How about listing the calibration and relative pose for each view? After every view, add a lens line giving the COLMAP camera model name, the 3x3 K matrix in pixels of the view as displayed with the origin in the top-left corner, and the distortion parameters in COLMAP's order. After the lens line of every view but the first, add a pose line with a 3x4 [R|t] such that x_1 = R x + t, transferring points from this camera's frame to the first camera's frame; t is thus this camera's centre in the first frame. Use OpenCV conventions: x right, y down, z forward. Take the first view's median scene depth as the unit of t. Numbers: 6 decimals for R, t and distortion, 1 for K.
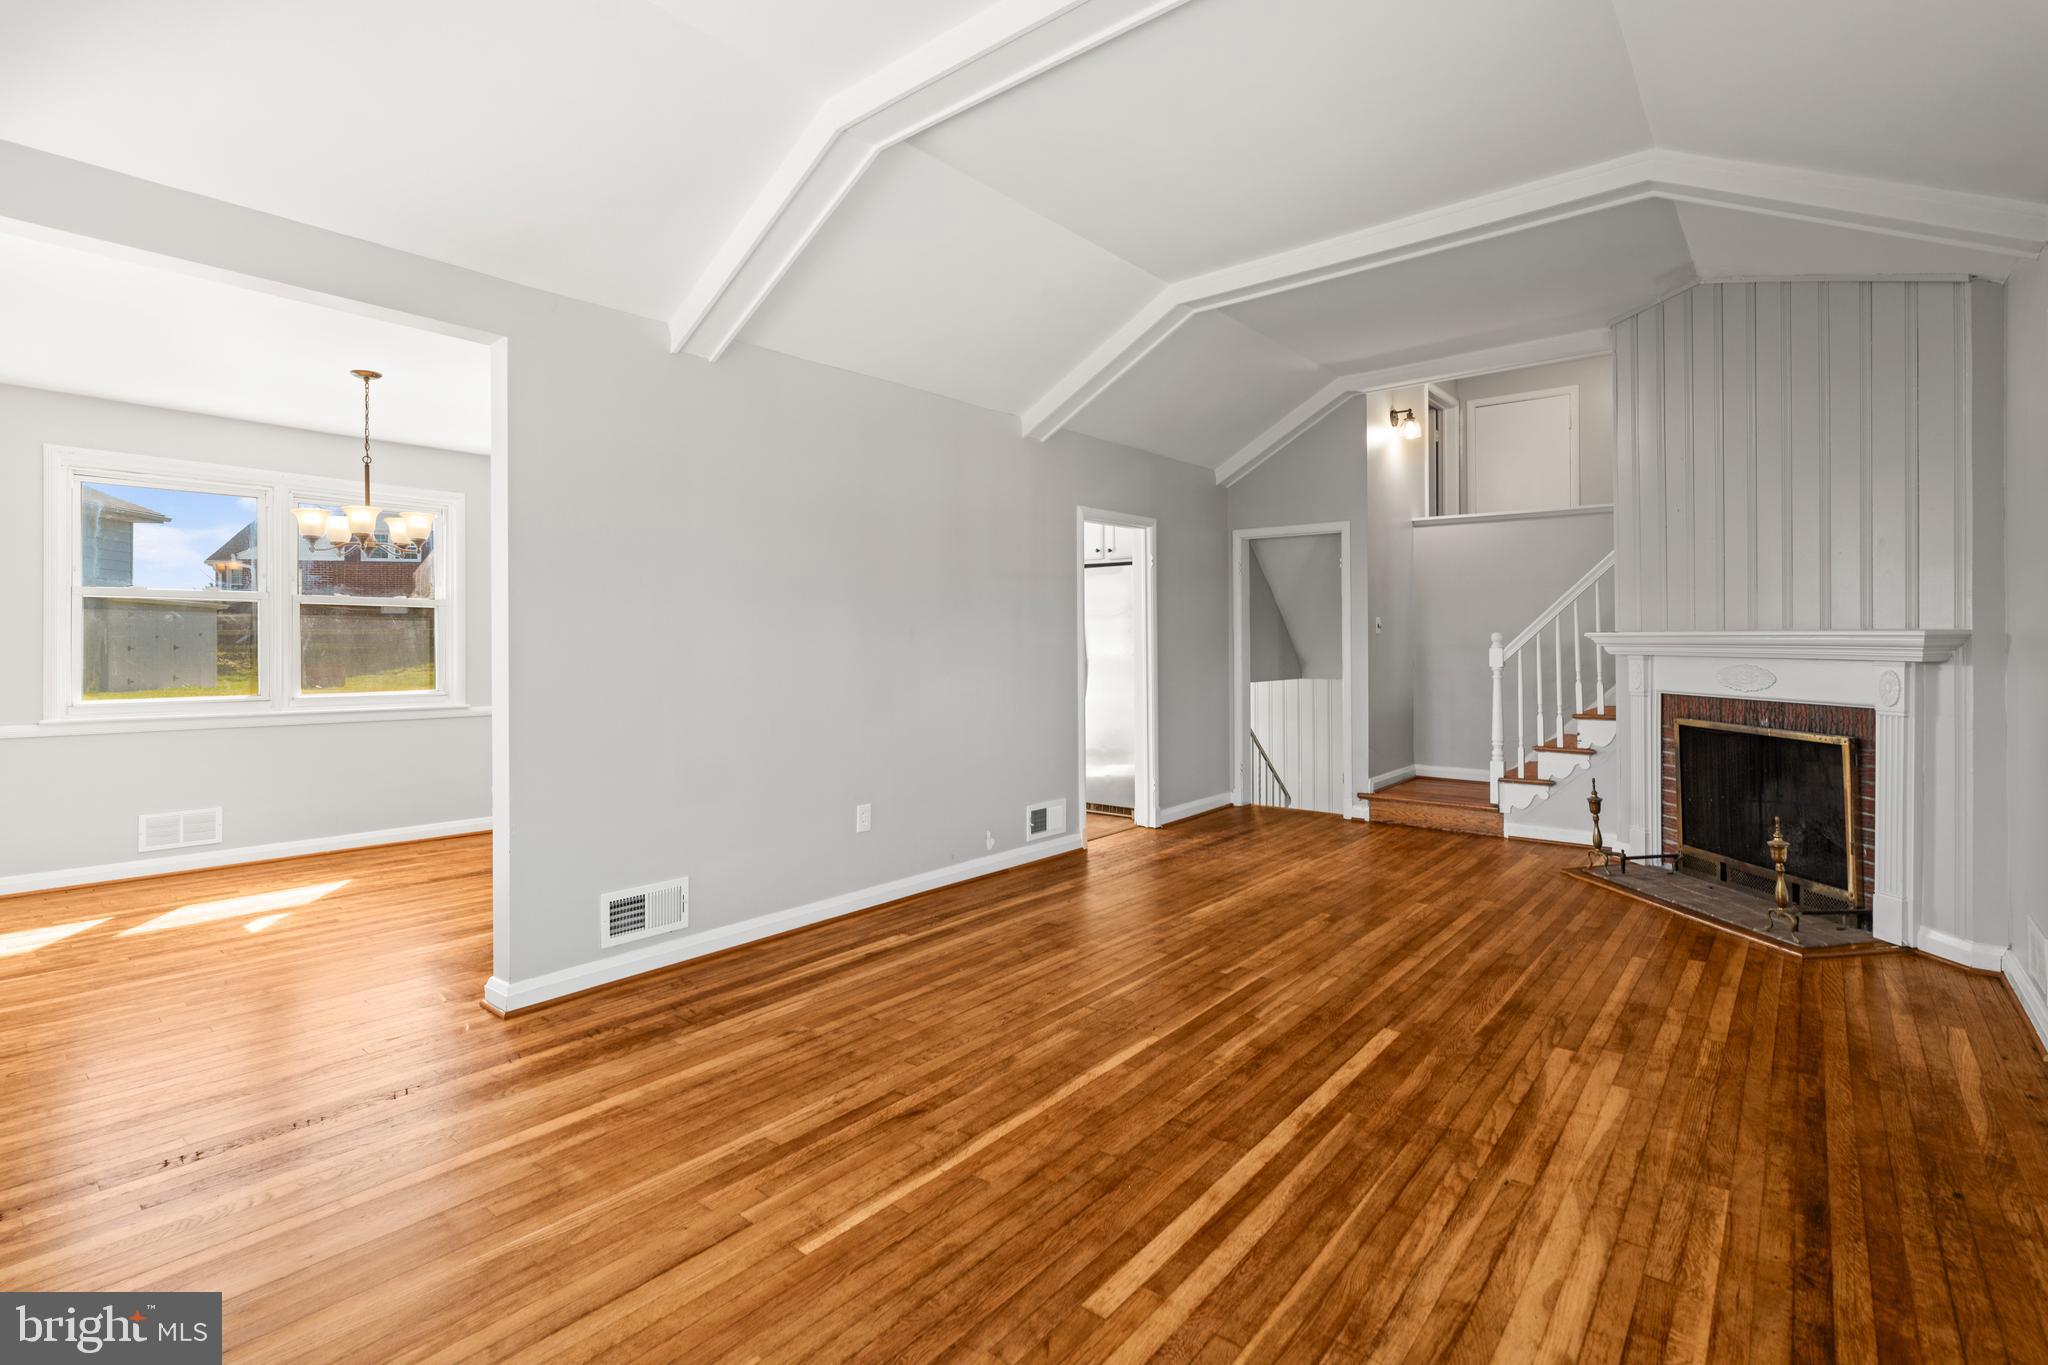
lens RADIAL K [[967.1, 0, 1017.9], [0, 967.1, 638.3], [0, 0, 1]] dist [-0.005273, -0.000034]
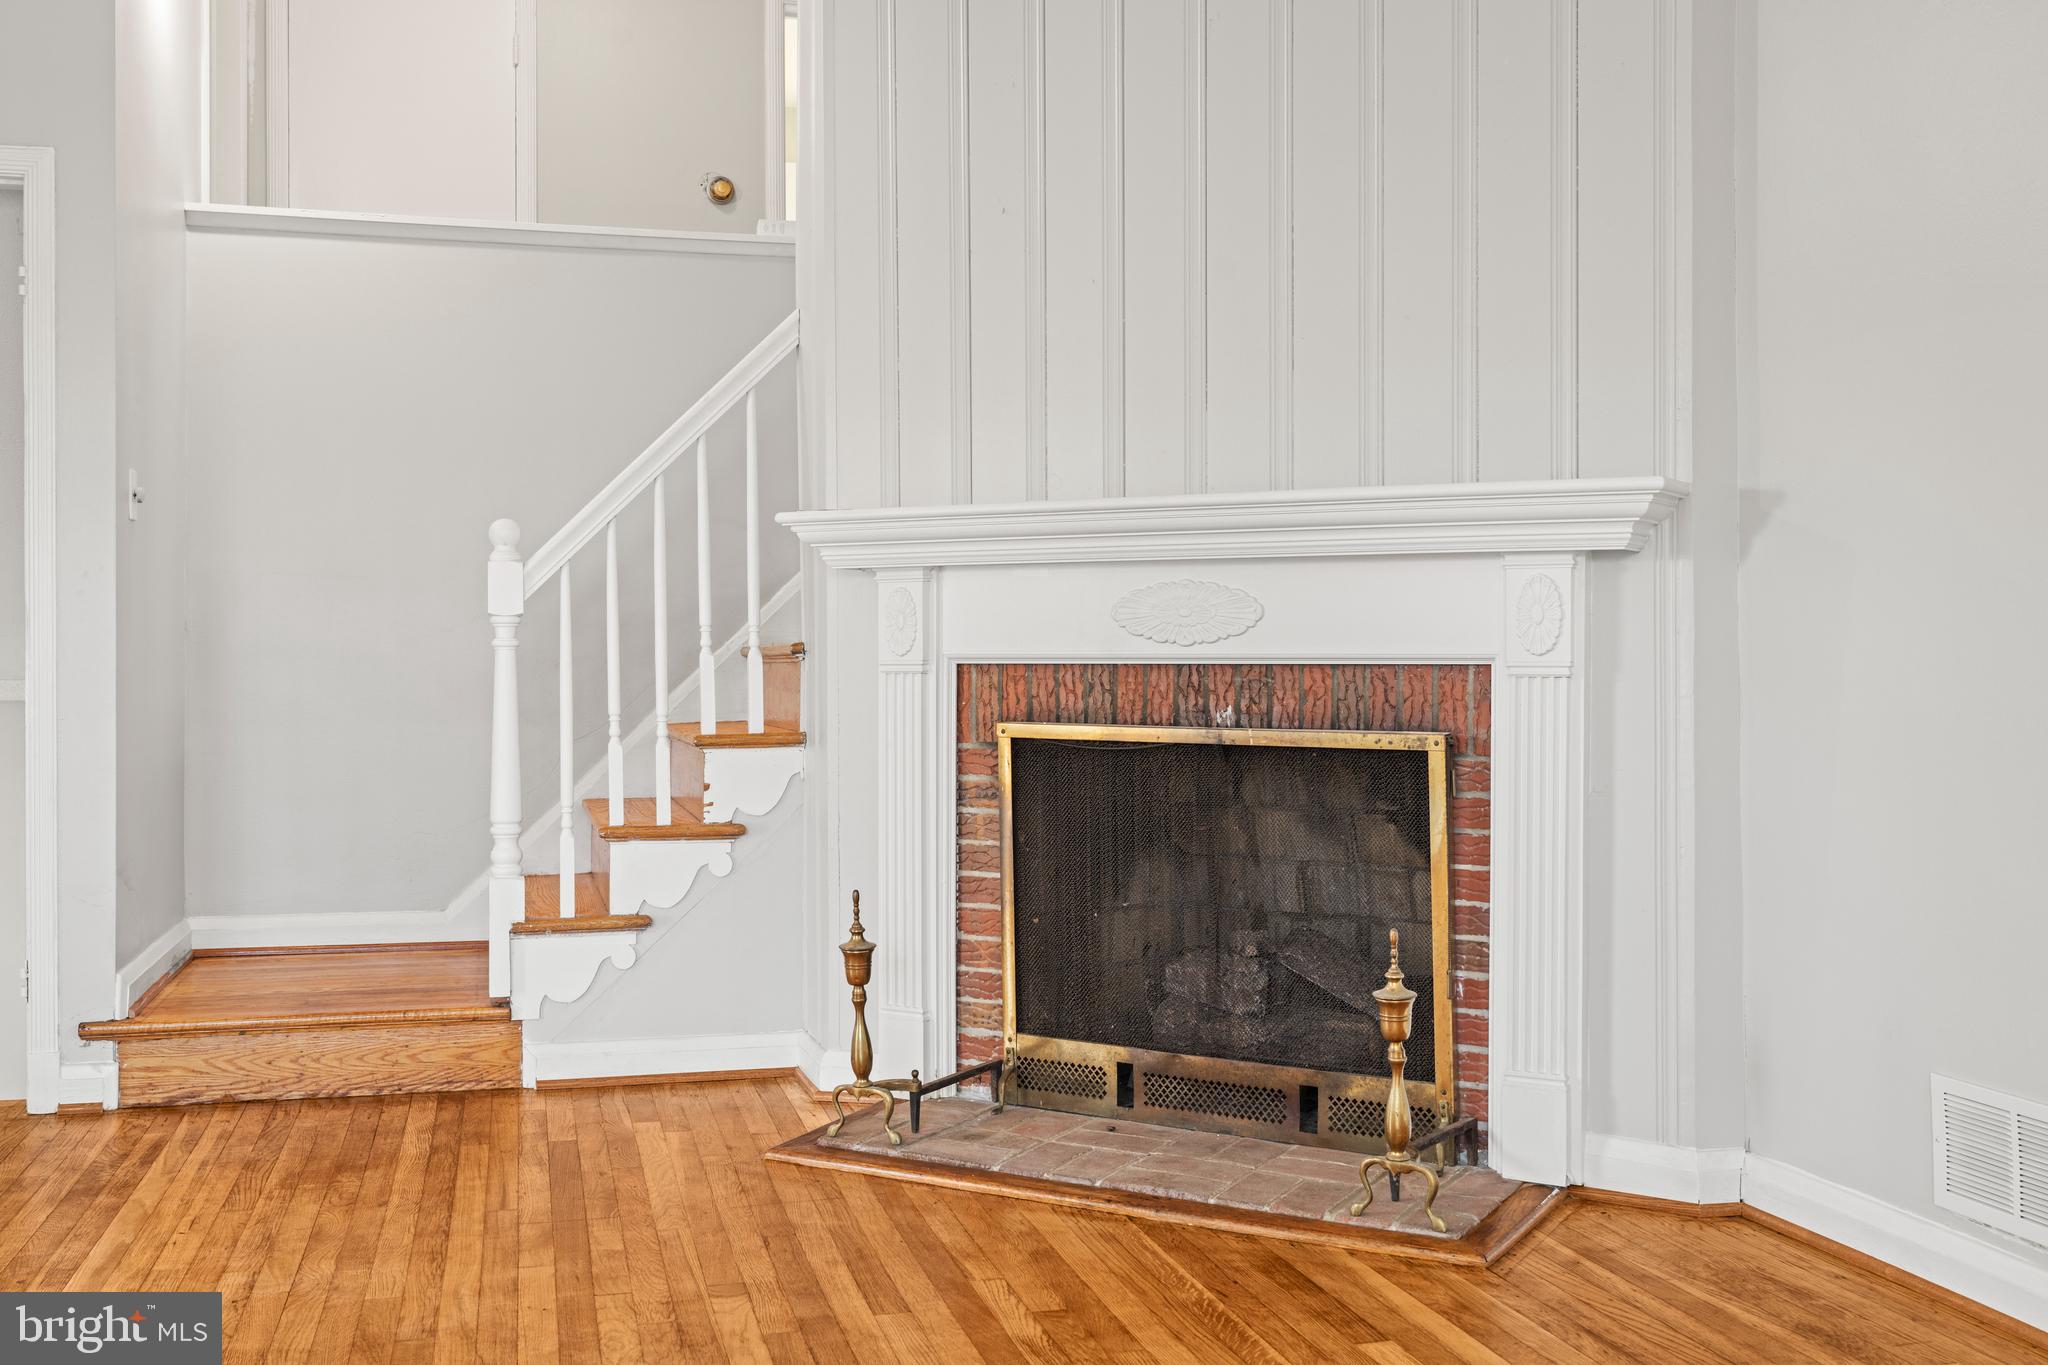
lens RADIAL K [[2027.6, 0, 1028.4], [0, 2027.6, 650.0], [0, 0, 1]] dist [0.000391, 0.005321]
pose [[0.589977, 0.005264, 0.807403, 0.004811], [-0.001865, 0.999985, -0.005158, 0.070439], [-0.807418, 0.001537, 0.589978, 0.608057]]
